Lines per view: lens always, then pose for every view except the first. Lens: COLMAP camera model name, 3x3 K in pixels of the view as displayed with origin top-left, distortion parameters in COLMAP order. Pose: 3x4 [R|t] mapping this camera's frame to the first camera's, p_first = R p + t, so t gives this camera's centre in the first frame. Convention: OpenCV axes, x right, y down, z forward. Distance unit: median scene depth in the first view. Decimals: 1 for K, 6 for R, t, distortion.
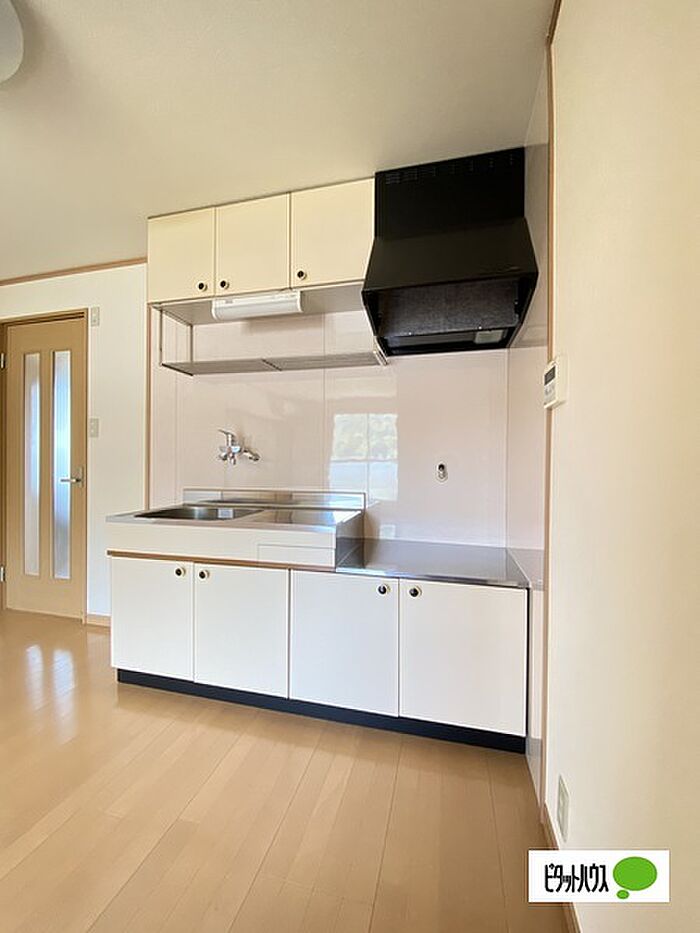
lens RADIAL K [[389.4, 0, 350.0], [0, 389.4, 466.5], [0, 0, 1]] dist [-0.000901, -0.000289]
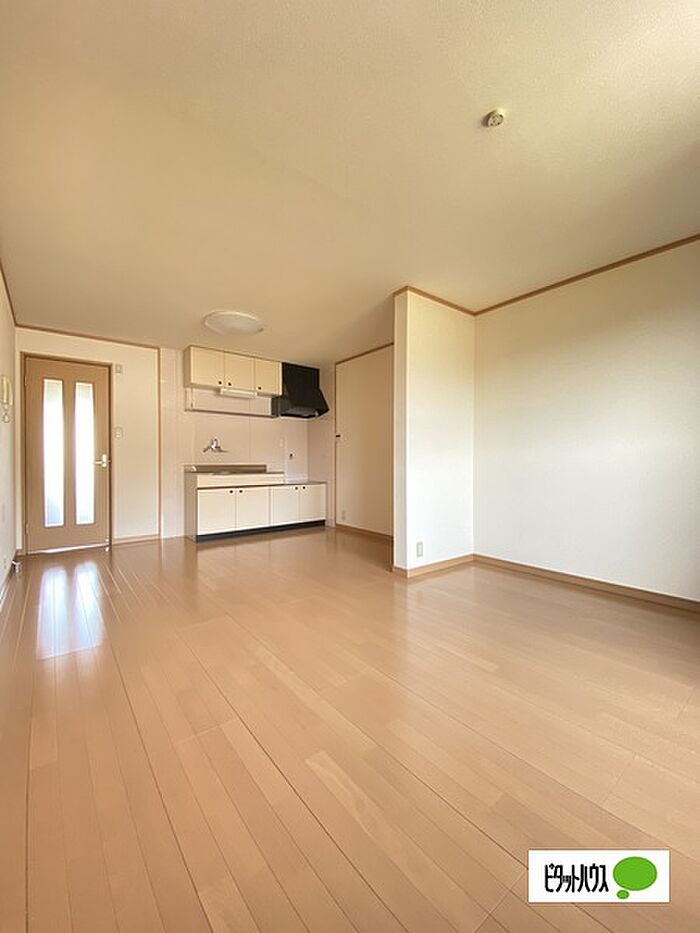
lens RADIAL K [[379.0, 0, 350.0], [0, 379.0, 466.5], [0, 0, 1]] dist [-0.000766, 0.000272]
pose [[0.611022, -0.015745, 0.791457, -2.051346], [0.008349, 0.999875, 0.013445, 0.061330], [-0.791569, -0.001607, 0.611077, -1.319599]]
